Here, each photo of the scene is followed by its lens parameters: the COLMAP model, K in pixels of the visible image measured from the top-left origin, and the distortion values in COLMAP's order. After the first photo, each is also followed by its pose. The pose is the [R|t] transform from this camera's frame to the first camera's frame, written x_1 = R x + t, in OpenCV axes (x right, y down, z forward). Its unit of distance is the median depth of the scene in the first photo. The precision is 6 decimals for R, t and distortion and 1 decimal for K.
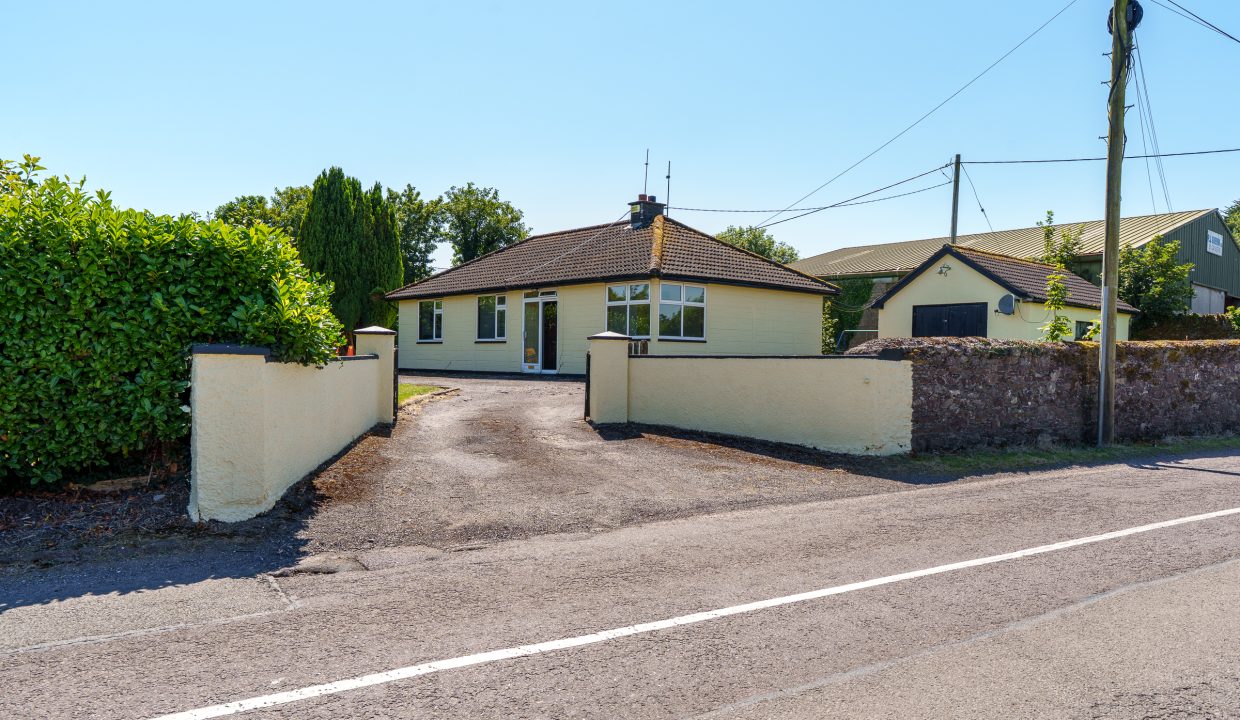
lens RADIAL K [[858.6, 0, 633.5], [0, 858.6, 364.8], [0, 0, 1]] dist [0.006002, 0.000572]
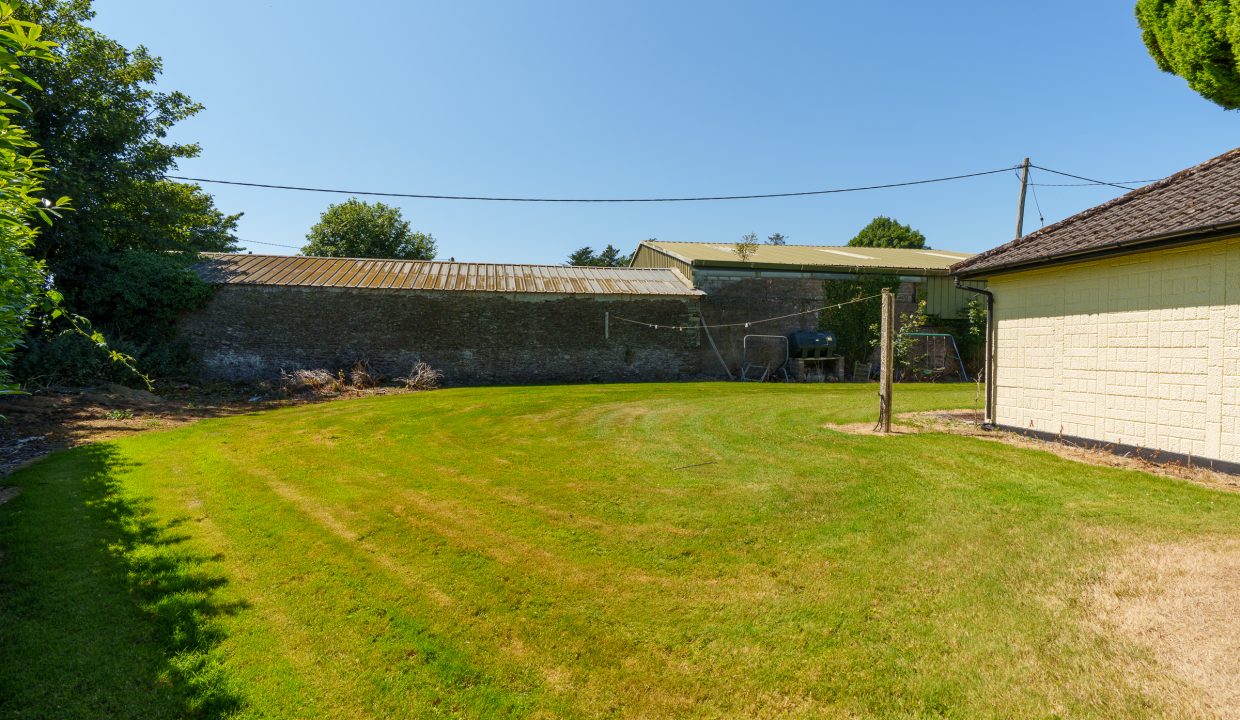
lens RADIAL K [[566.7, 0, 620.0], [0, 566.7, 360.0], [0, 0, 1]] dist [0.000268, 0.000098]
pose [[0.554333, -0.025565, 0.831902, -0.546837], [0.009668, 0.999659, 0.024278, -0.044580], [-0.832239, -0.005415, 0.554391, 1.334111]]
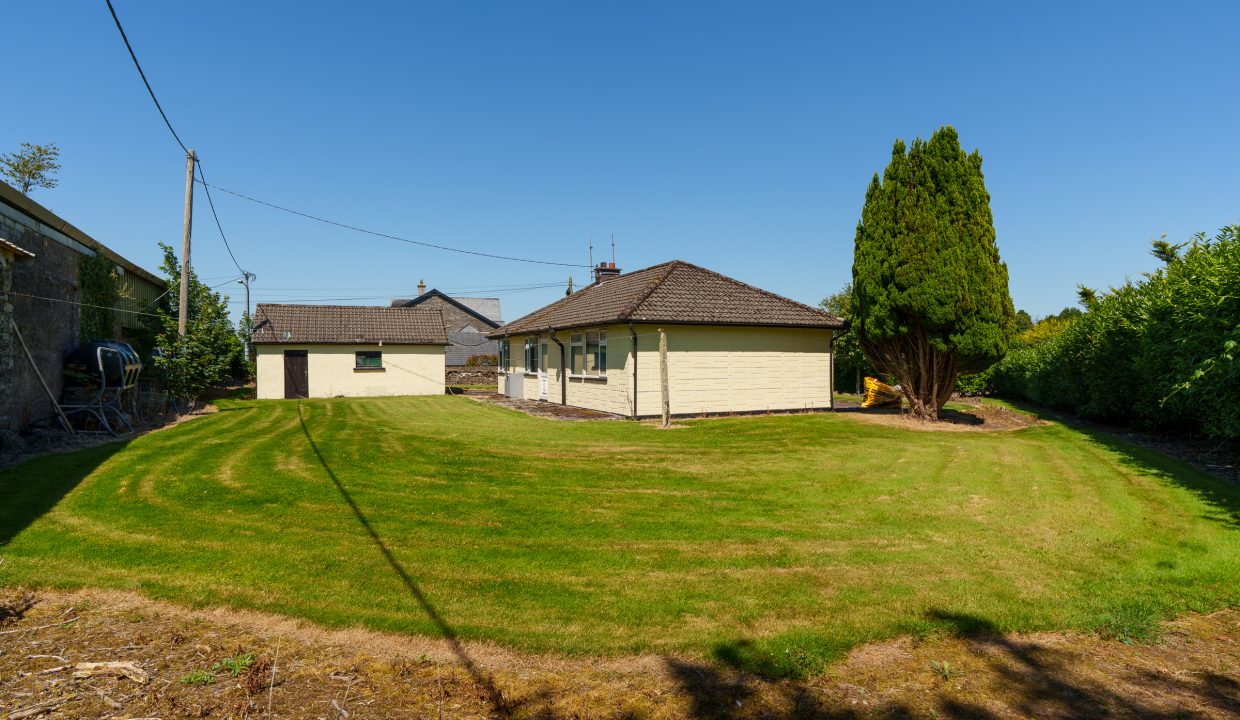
lens RADIAL K [[668.6, 0, 624.7], [0, 668.6, 364.5], [0, 0, 1]] dist [-0.000496, 0.000480]
pose [[-0.958535, -0.011387, 0.284749, -0.310567], [-0.006832, 0.999832, 0.016983, -0.056504], [-0.284894, 0.014334, -0.958452, 1.960899]]
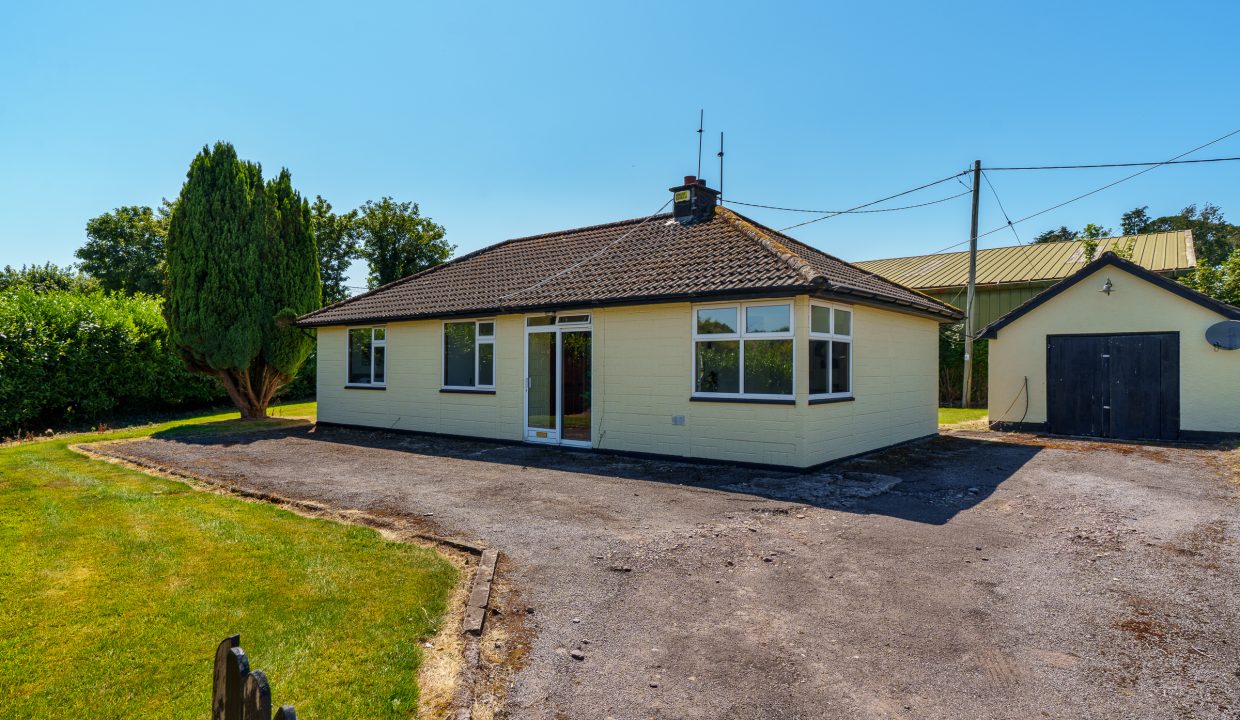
lens RADIAL K [[697.5, 0, 617.6], [0, 697.5, 362.0], [0, 0, 1]] dist [-0.002523, 0.000064]
pose [[0.987615, -0.009996, 0.156576, -0.136377], [0.011865, 0.999869, -0.011011, -0.042092], [-0.156445, 0.012732, 0.987605, 0.449802]]
